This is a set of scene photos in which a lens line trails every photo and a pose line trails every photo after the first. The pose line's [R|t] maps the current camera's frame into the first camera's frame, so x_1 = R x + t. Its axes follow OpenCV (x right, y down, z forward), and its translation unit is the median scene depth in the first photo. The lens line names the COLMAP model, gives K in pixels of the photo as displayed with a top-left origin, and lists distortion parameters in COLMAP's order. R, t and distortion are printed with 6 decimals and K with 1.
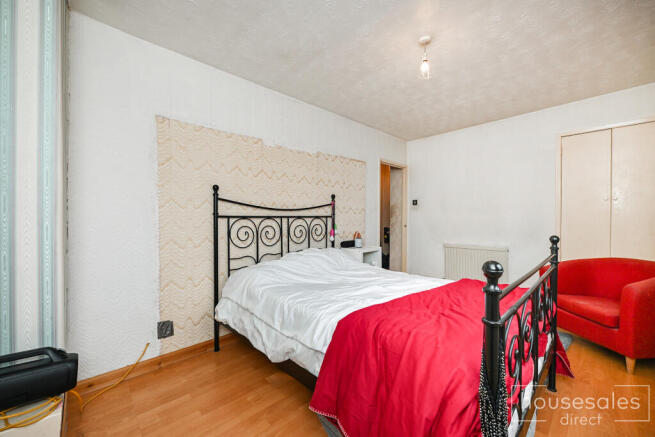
lens RADIAL K [[262.4, 0, 327.5], [0, 262.4, 218.5], [0, 0, 1]] dist [-0.001482, -0.000101]
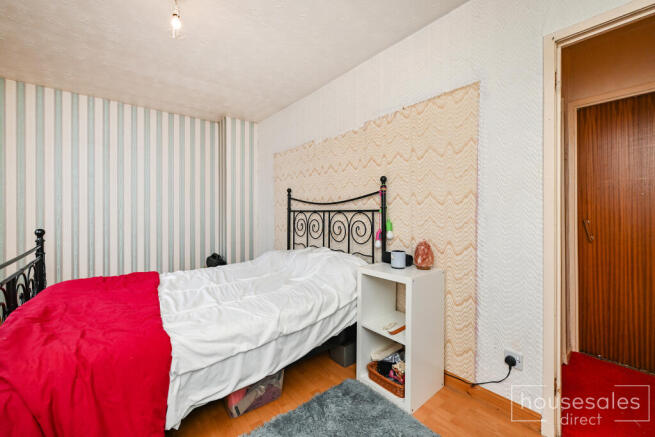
lens RADIAL K [[262.4, 0, 327.5], [0, 262.4, 218.5], [0, 0, 1]] dist [-0.001482, -0.000101]
pose [[-0.066024, 0.018291, -0.997650, 0.775096], [-0.013990, 0.999717, 0.019255, 0.002208], [0.997720, 0.015228, -0.065749, 1.035794]]
